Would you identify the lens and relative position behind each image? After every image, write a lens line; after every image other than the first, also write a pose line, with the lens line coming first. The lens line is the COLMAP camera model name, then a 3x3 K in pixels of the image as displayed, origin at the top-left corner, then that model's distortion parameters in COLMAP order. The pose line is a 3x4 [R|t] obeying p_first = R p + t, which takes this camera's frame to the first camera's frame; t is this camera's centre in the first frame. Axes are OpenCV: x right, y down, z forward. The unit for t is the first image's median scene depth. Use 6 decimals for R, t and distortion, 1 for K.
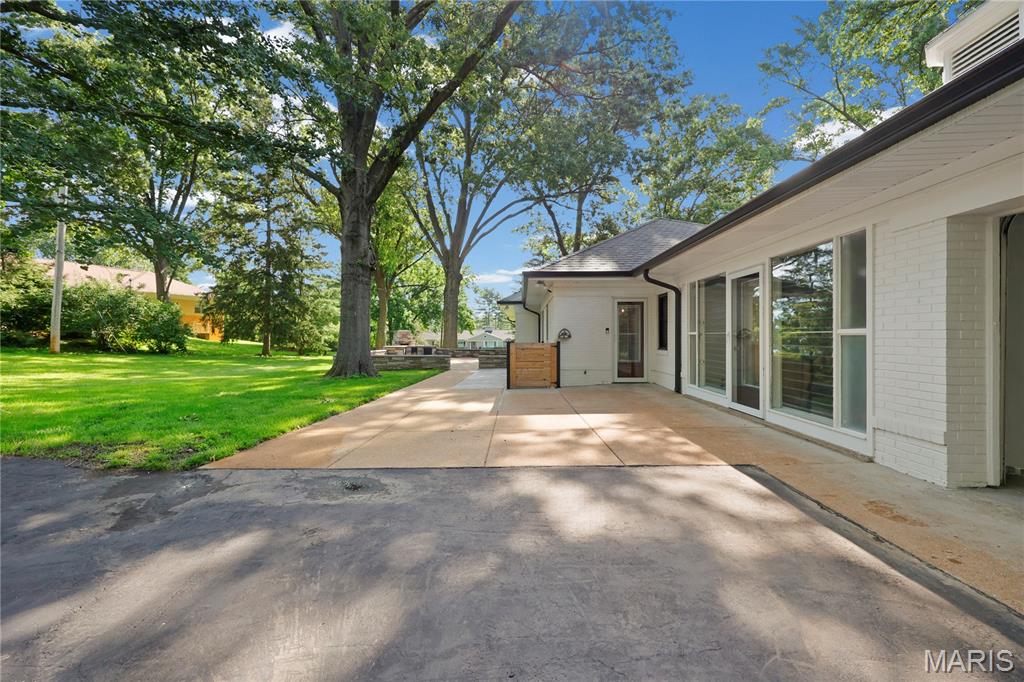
lens RADIAL K [[410.1, 0, 512.0], [0, 410.1, 341.0], [0, 0, 1]] dist [0.000240, -0.000092]
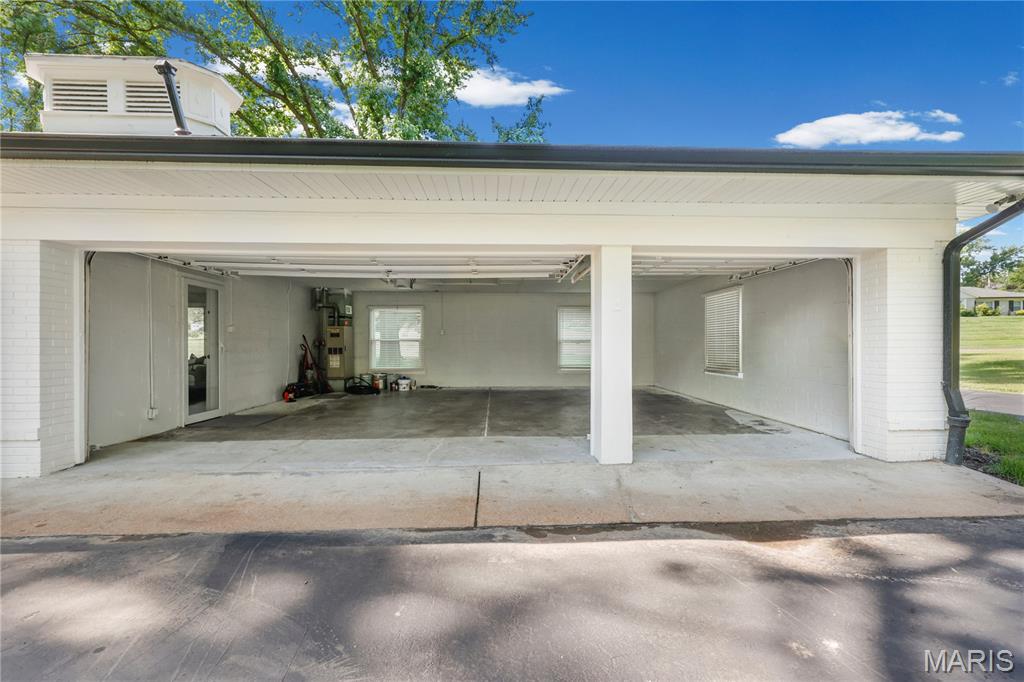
lens RADIAL K [[410.1, 0, 512.0], [0, 410.1, 341.0], [0, 0, 1]] dist [0.000240, -0.000092]
pose [[-0.081859, 0.006962, 0.996620, -0.188241], [0.008598, 0.999943, -0.006279, -0.002597], [-0.996607, 0.008055, -0.081914, -0.218491]]
